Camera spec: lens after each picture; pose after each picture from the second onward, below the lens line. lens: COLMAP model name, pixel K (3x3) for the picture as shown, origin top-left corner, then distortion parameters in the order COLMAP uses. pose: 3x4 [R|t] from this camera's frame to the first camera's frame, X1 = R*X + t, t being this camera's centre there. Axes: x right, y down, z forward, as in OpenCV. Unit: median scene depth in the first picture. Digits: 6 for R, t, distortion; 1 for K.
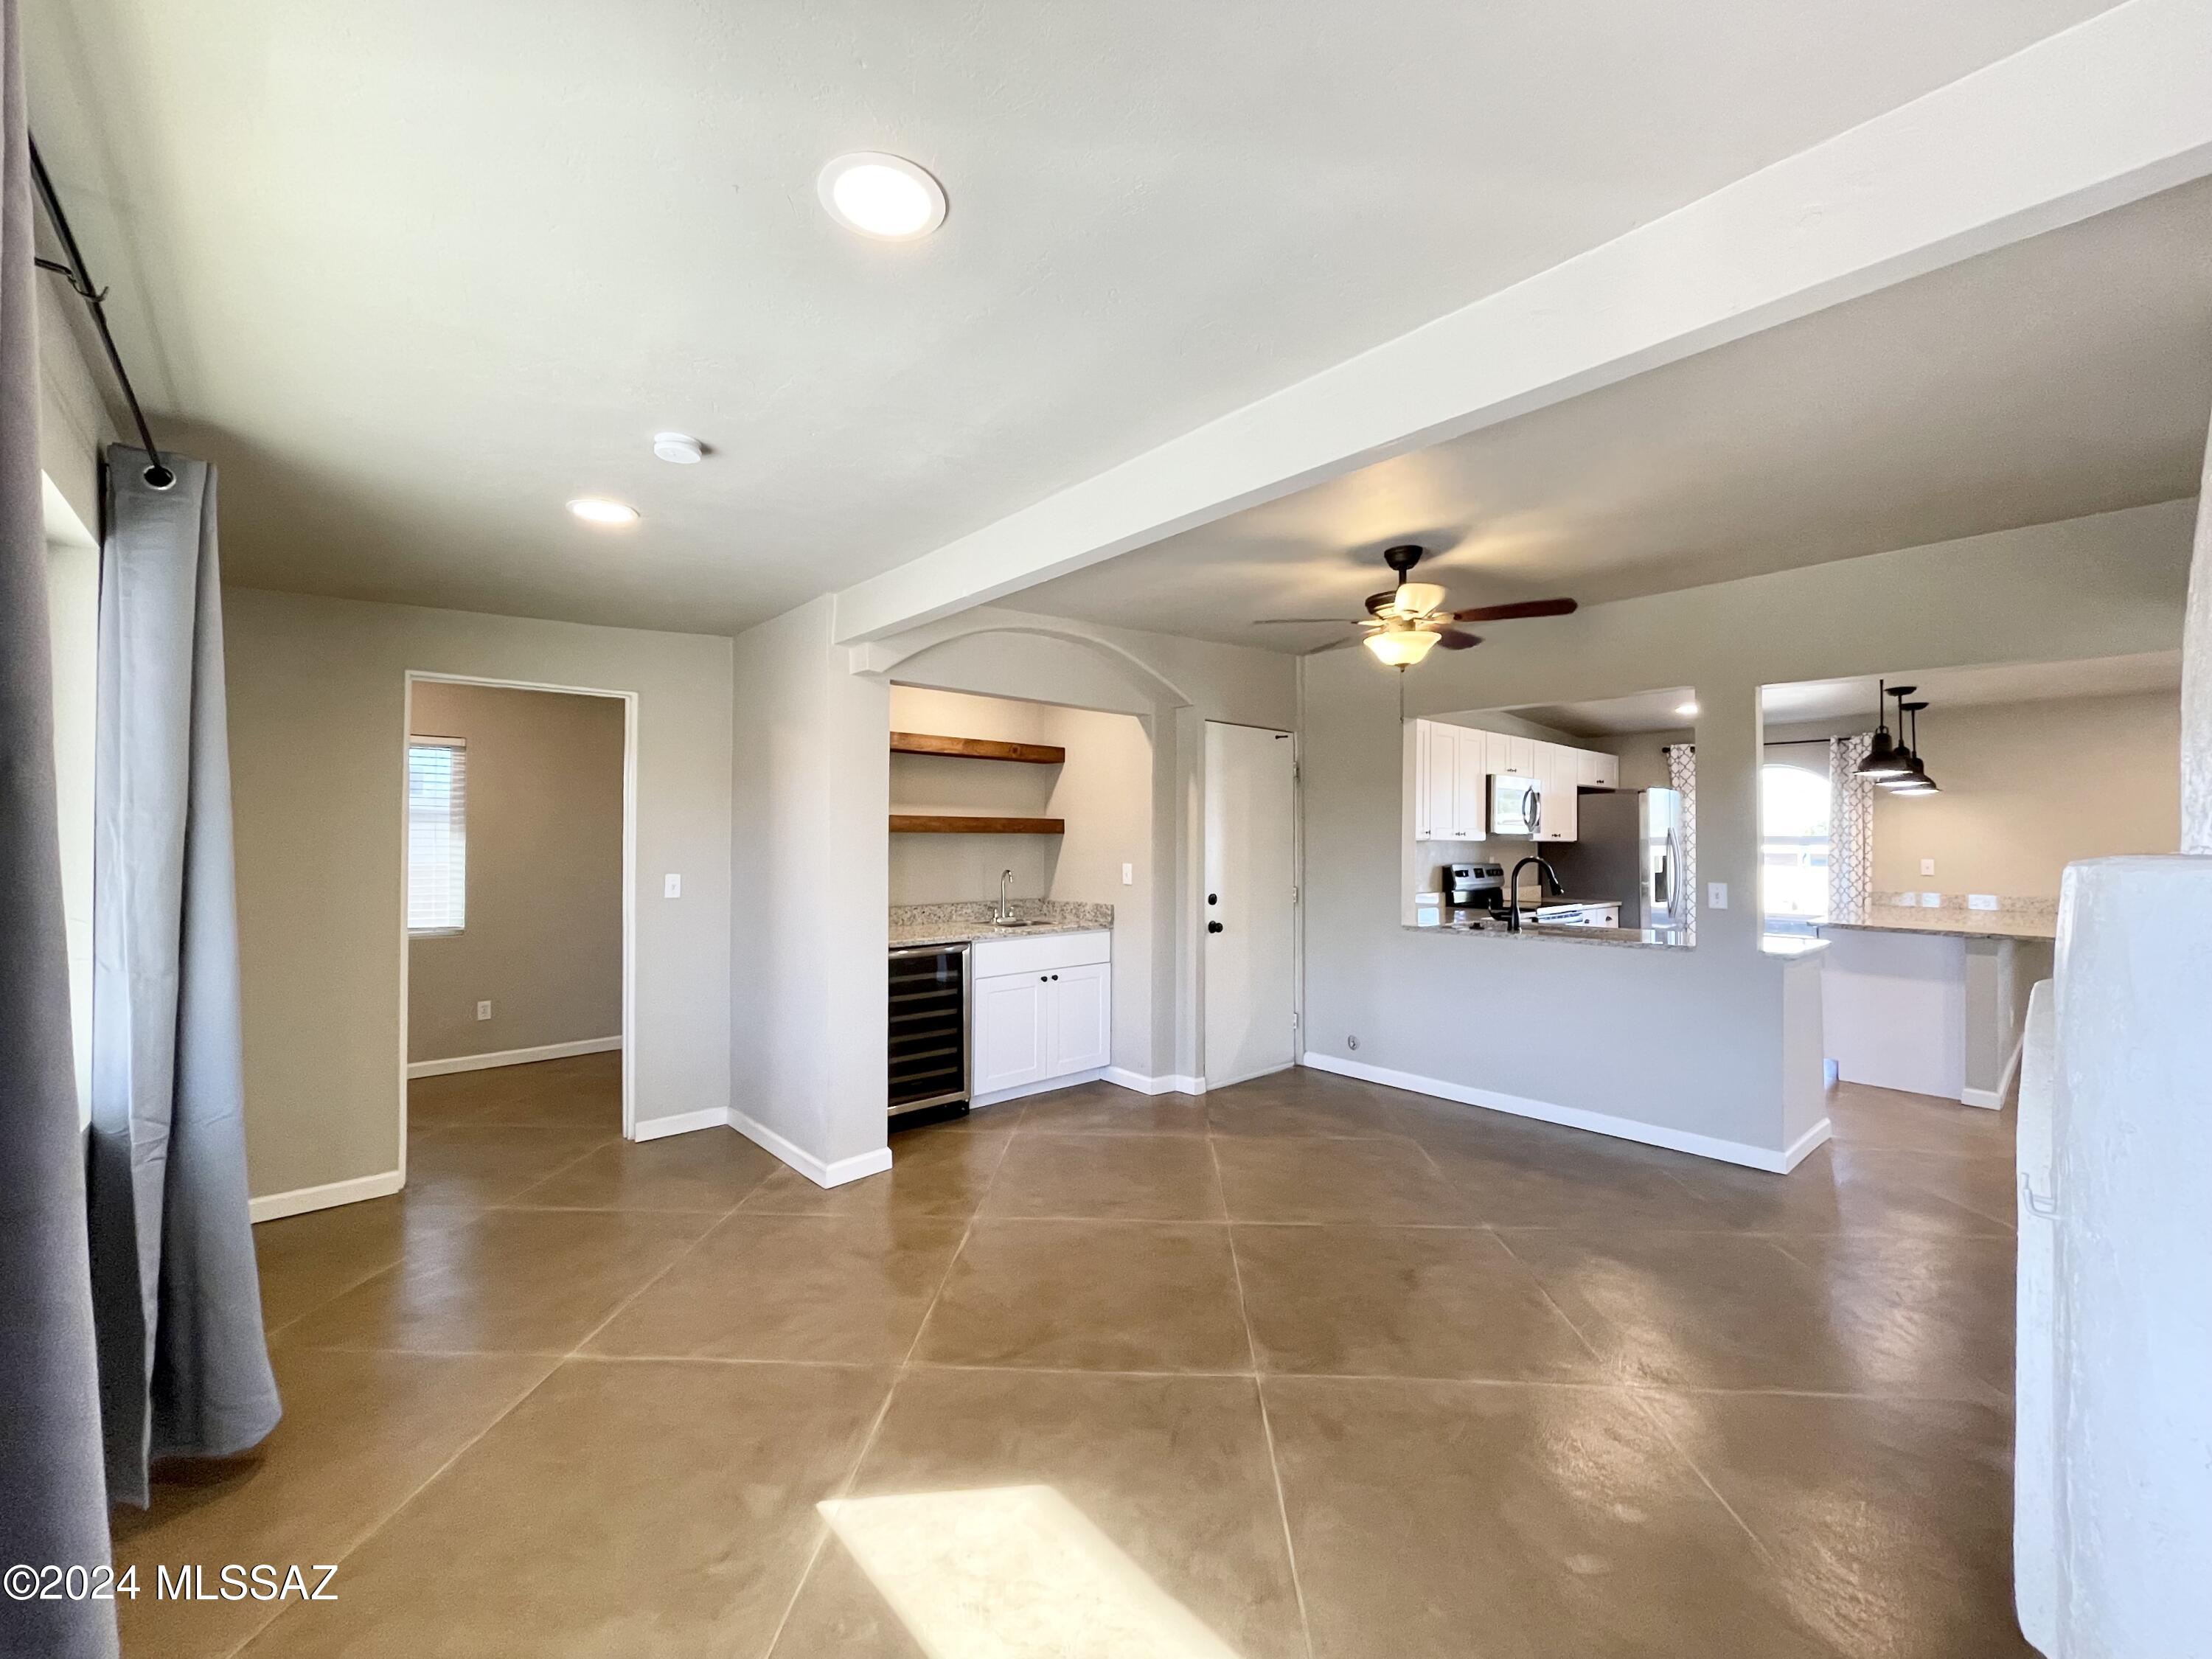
lens RADIAL K [[890.7, 0, 1097.2], [0, 890.7, 827.4], [0, 0, 1]] dist [-0.000048, -0.000459]
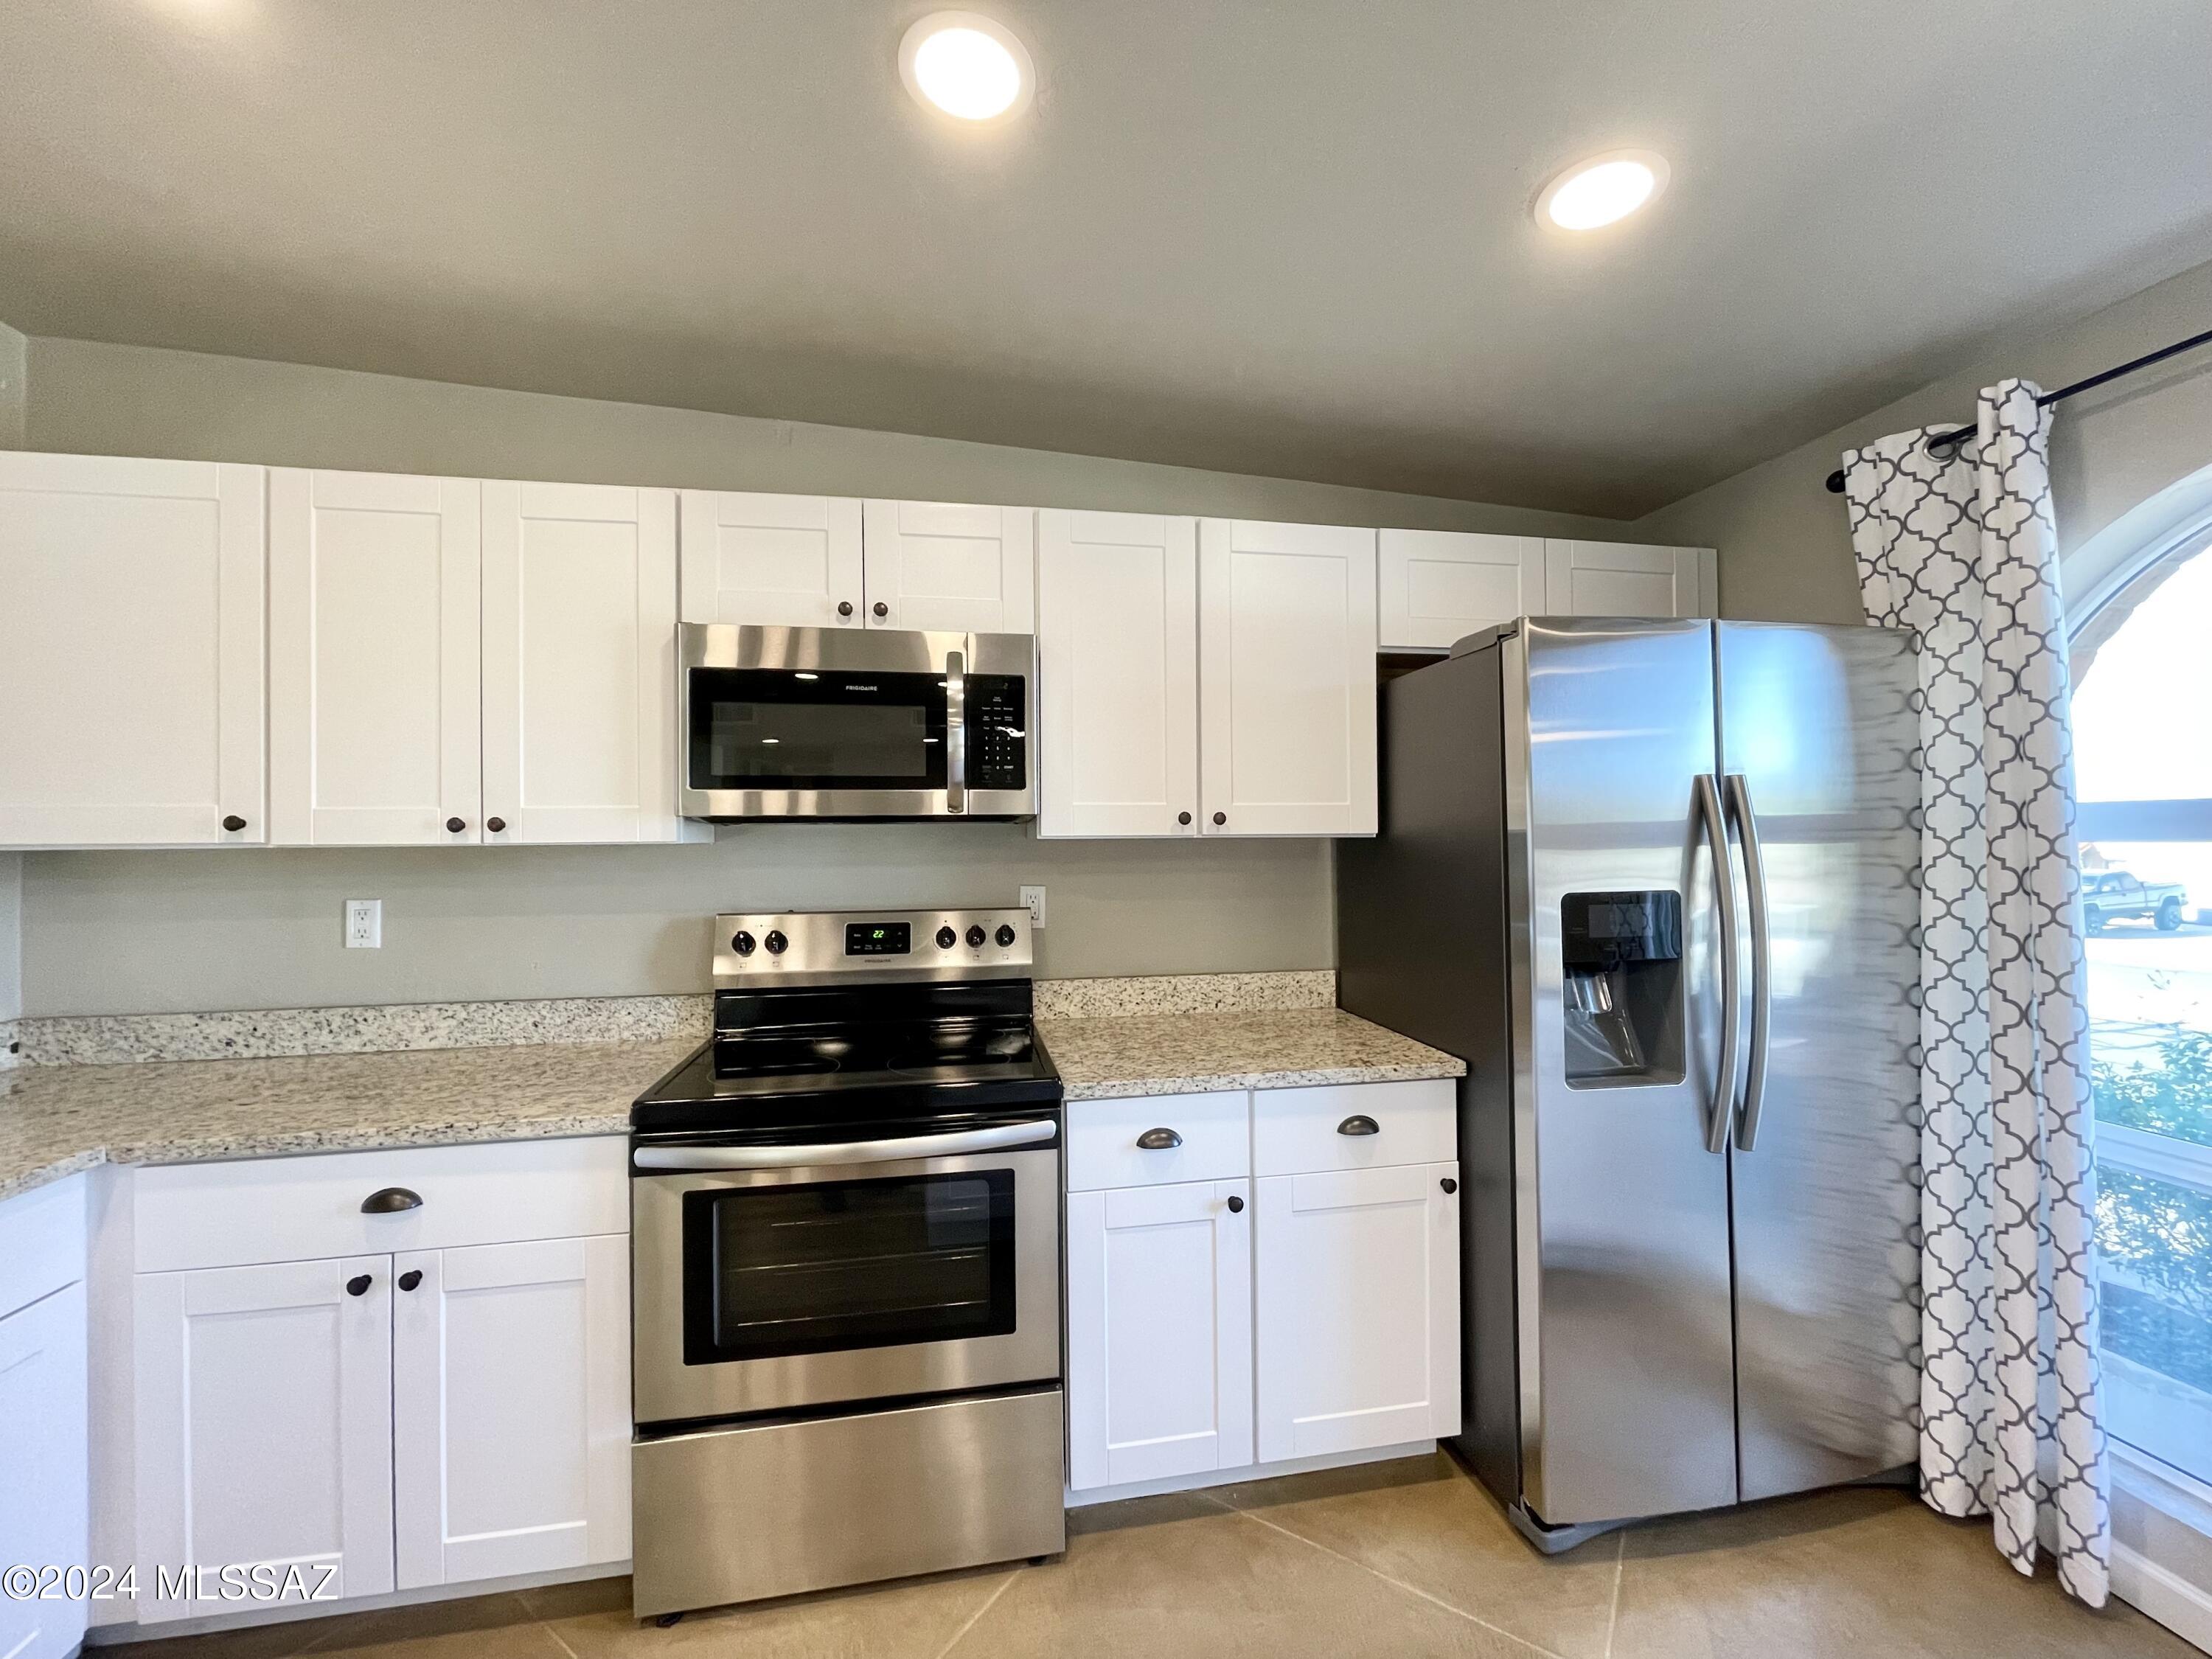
lens RADIAL K [[963.9, 0, 1070.6], [0, 963.9, 831.0], [0, 0, 1]] dist [0.001345, 0.000037]
pose [[0.860683, -0.020033, -0.508748, 0.594660], [0.018725, 0.999795, -0.007690, 0.014088], [0.508797, -0.002908, 0.860881, 0.653584]]
